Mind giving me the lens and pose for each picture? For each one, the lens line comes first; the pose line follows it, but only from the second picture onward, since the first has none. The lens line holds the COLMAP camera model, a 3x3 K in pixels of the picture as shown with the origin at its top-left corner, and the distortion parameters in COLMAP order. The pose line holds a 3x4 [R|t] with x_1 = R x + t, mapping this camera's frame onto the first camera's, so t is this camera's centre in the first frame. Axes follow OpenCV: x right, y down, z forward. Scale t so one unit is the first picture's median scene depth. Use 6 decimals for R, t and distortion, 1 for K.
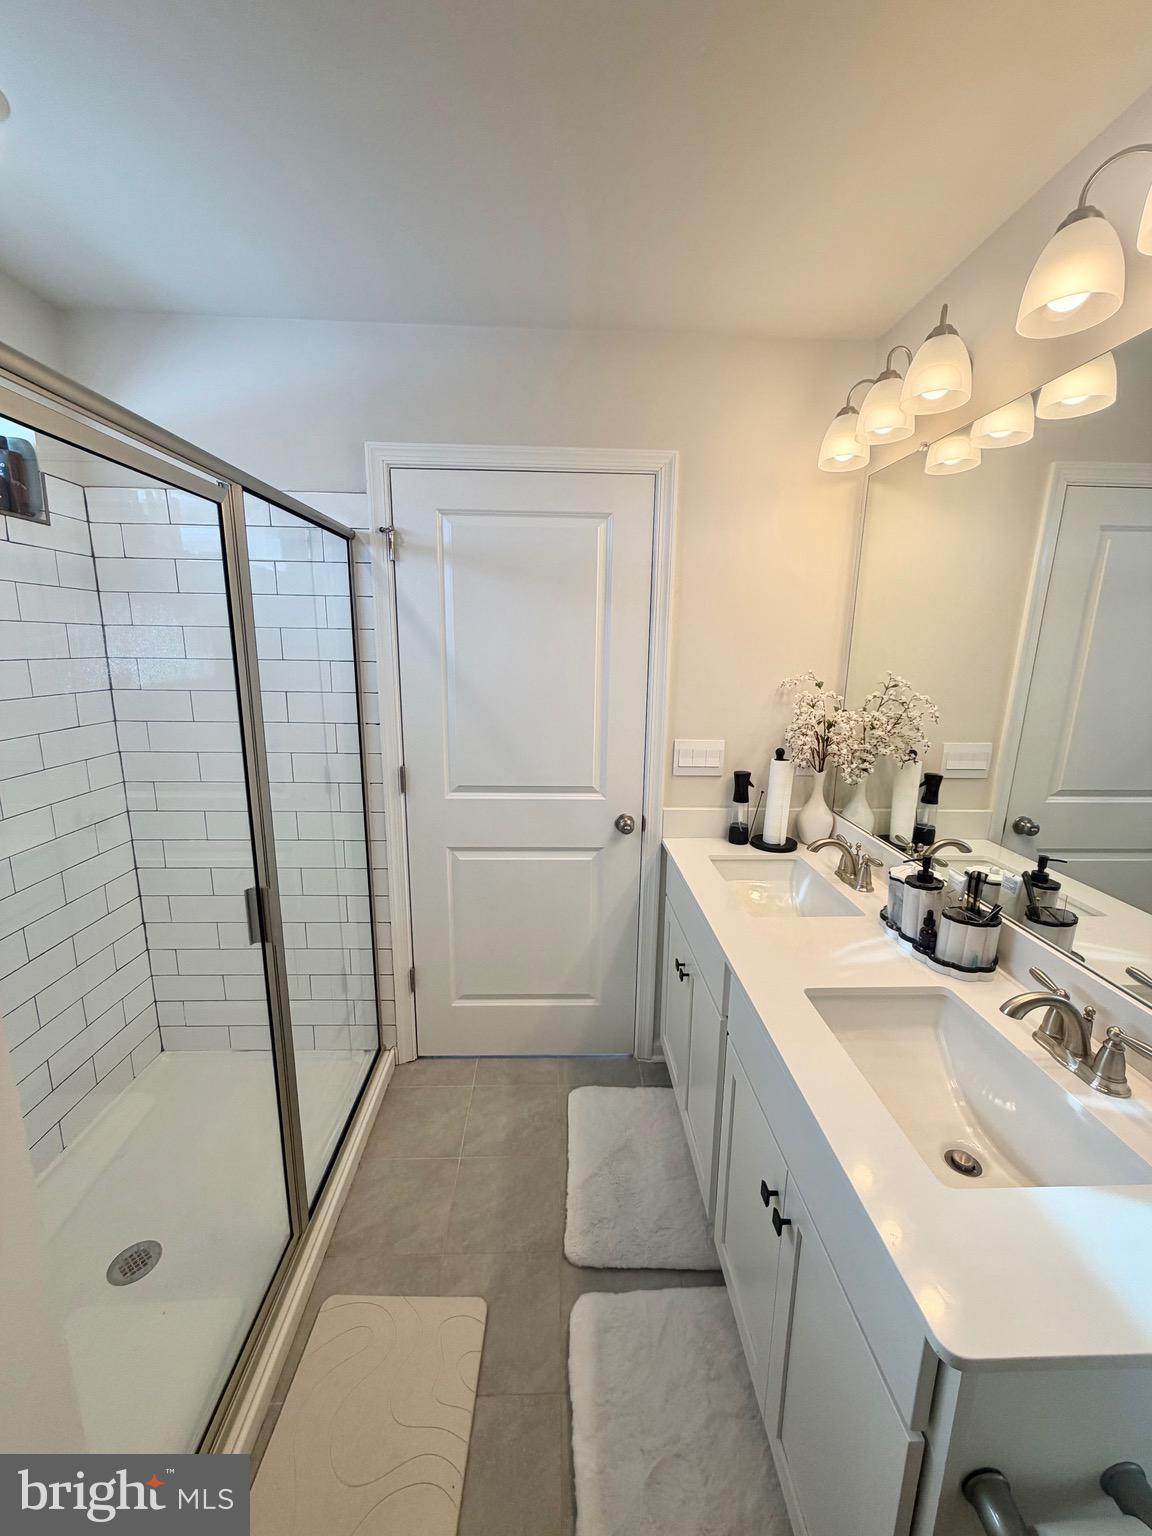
lens RADIAL K [[612.7, 0, 575.9], [0, 612.7, 773.6], [0, 0, 1]] dist [0.001361, -0.000175]
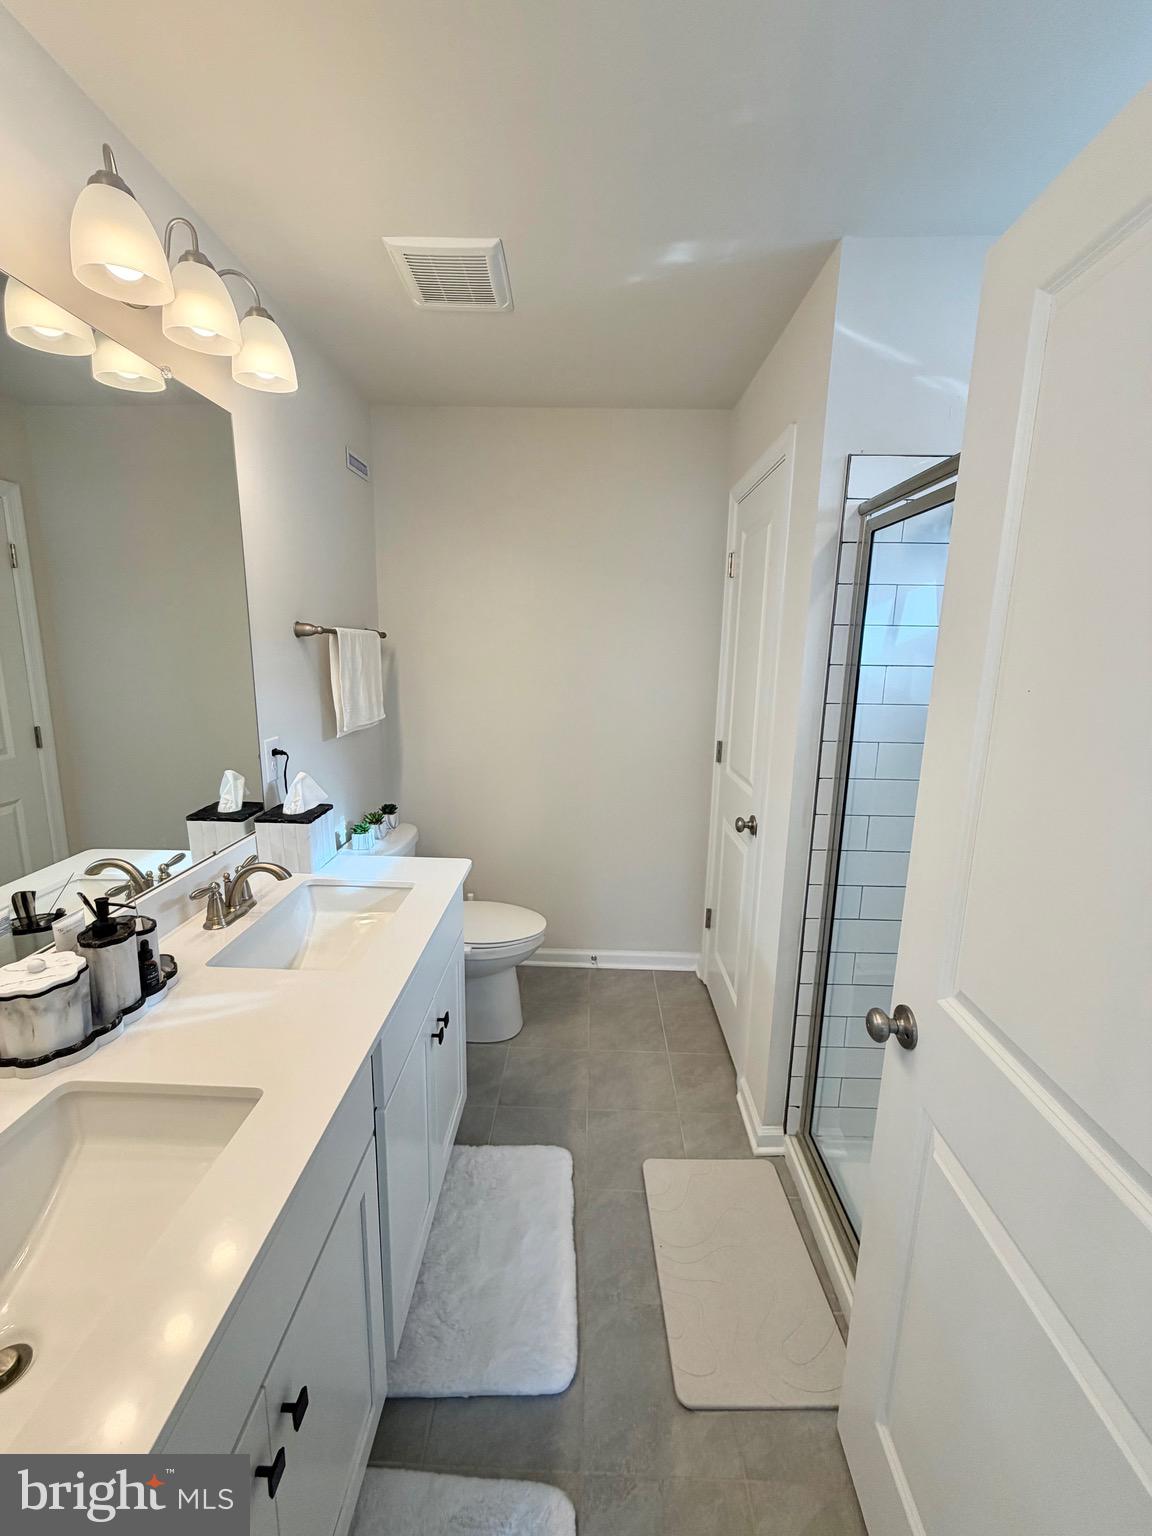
lens RADIAL K [[612.7, 0, 575.9], [0, 612.7, 773.6], [0, 0, 1]] dist [0.001361, -0.000175]
pose [[-0.997318, -0.046266, 0.056715, -0.024128], [-0.021194, 0.924226, 0.381257, -0.296853], [-0.070057, 0.379033, -0.922728, 1.564286]]
